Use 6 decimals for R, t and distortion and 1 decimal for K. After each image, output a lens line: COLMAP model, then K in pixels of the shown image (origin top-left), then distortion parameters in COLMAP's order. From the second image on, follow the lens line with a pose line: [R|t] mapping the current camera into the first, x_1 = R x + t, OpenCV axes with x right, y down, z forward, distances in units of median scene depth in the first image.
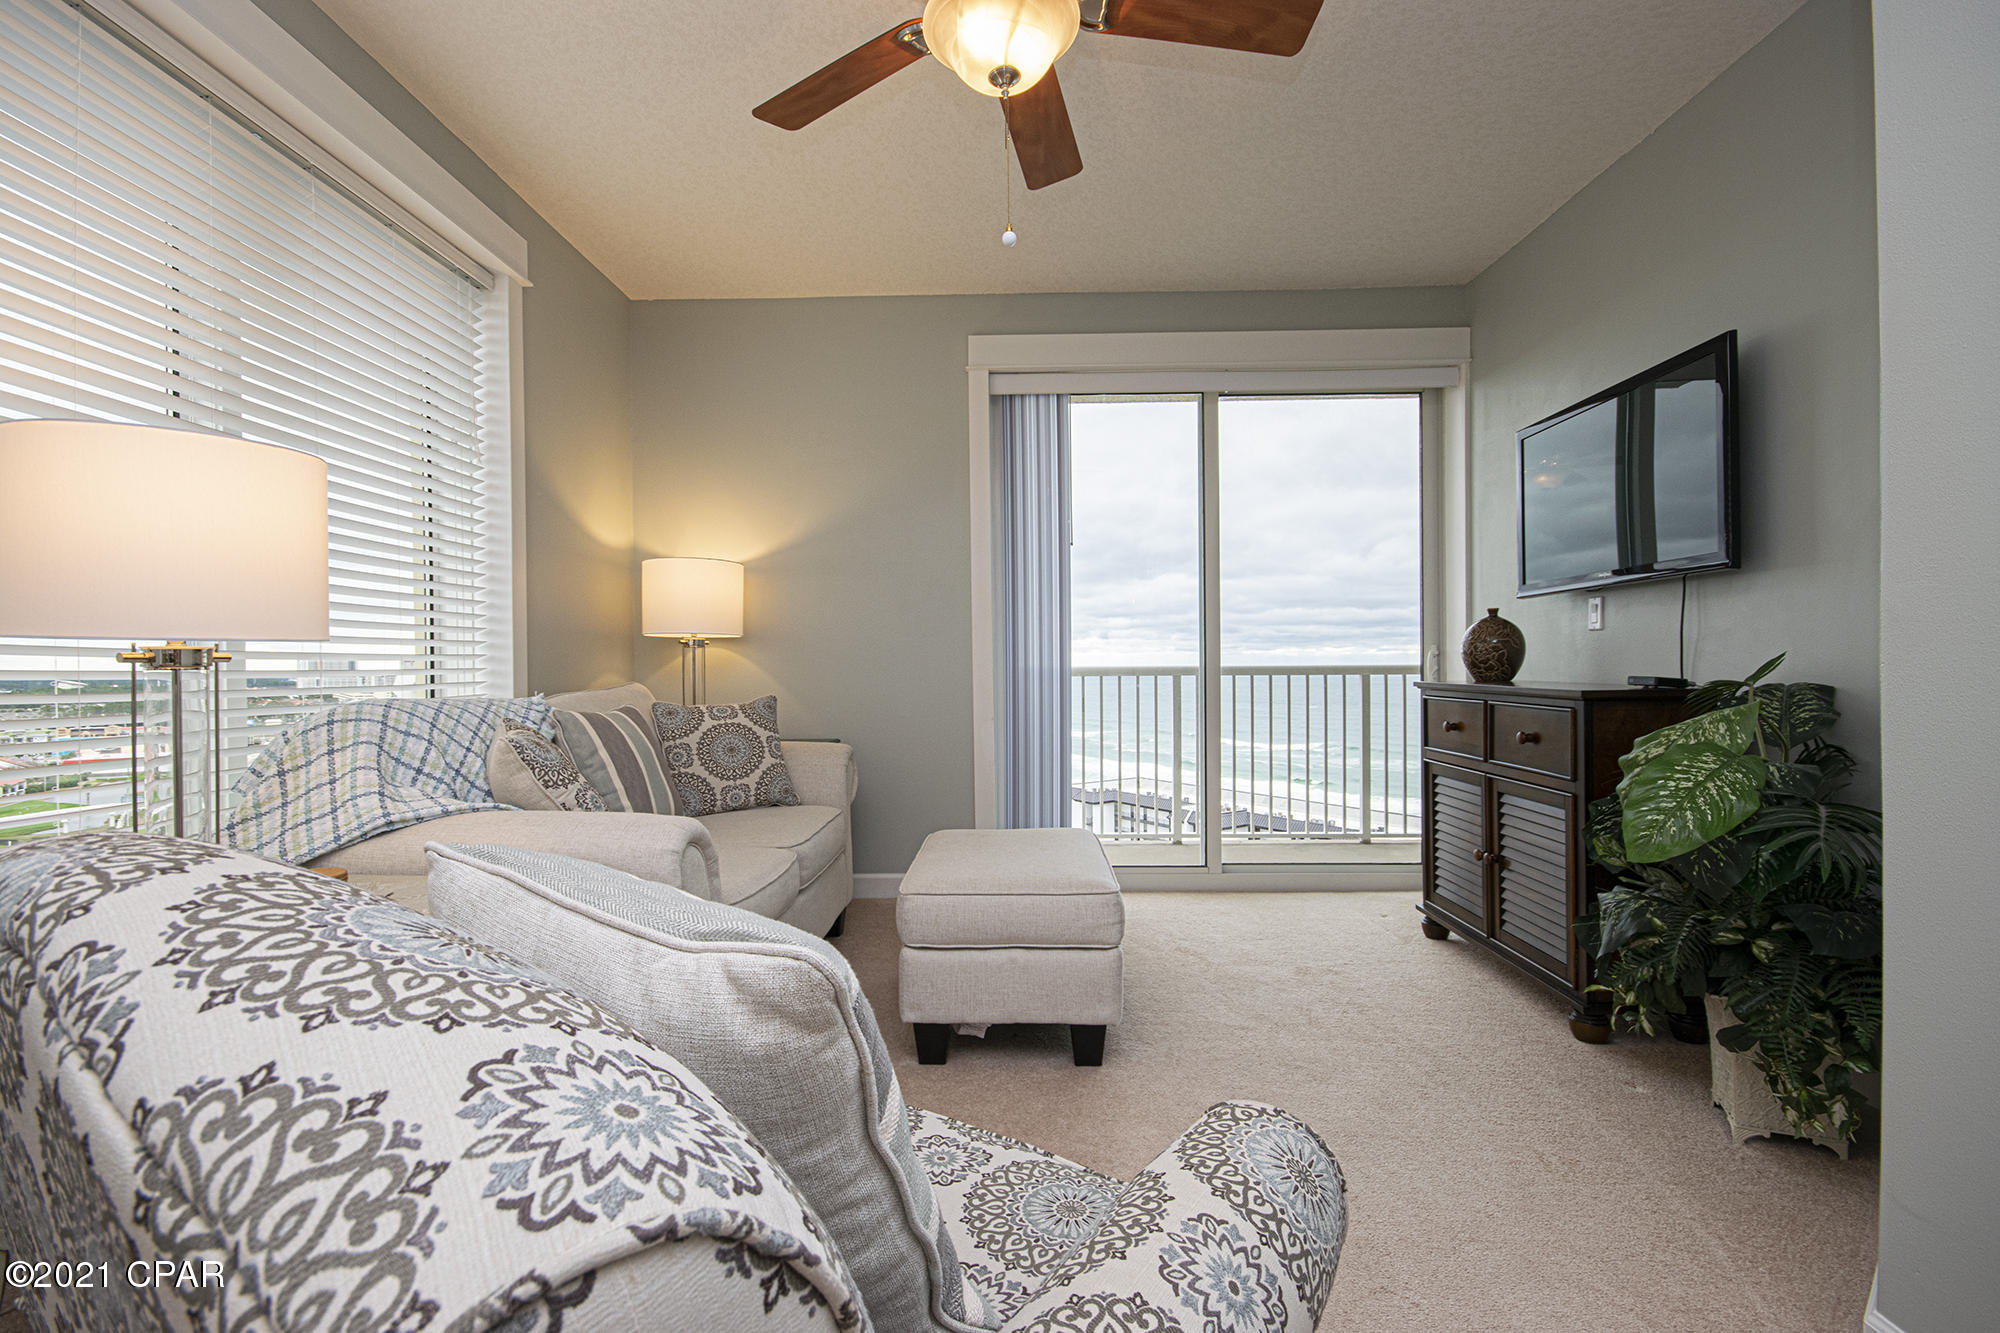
lens RADIAL K [[911.3, 0, 1000.7], [0, 911.3, 666.3], [0, 0, 1]] dist [0.001909, 0.000387]
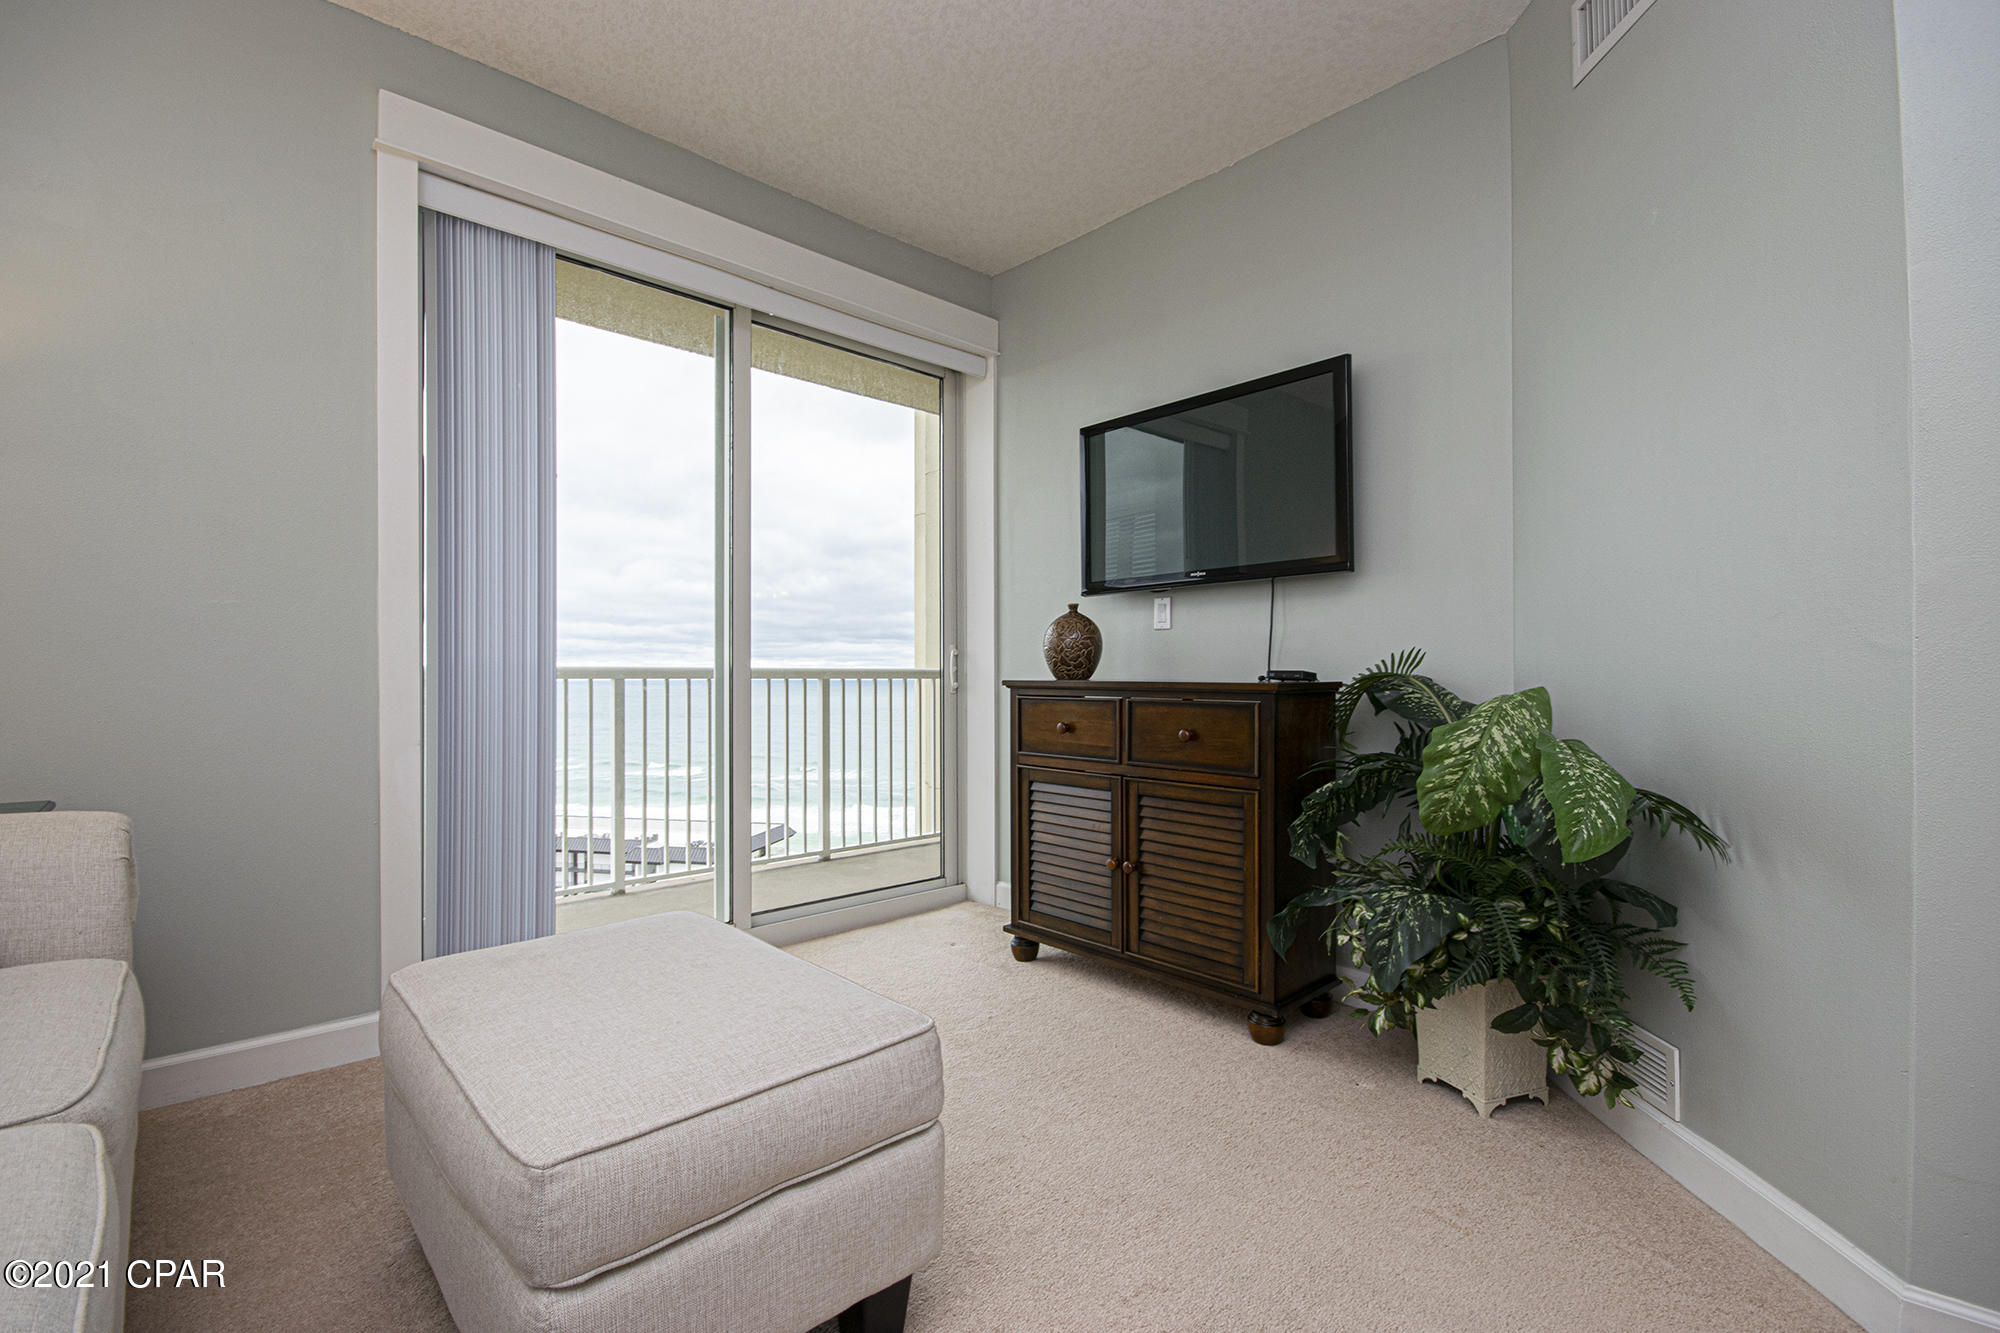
lens RADIAL K [[876.0, 0, 996.6], [0, 876.0, 668.0], [0, 0, 1]] dist [0.017211, -0.015012]
pose [[0.719657, 0.012354, 0.694219, -0.162019], [-0.002807, 0.999885, -0.014884, 0.018132], [-0.694324, 0.008763, 0.719610, 0.381168]]
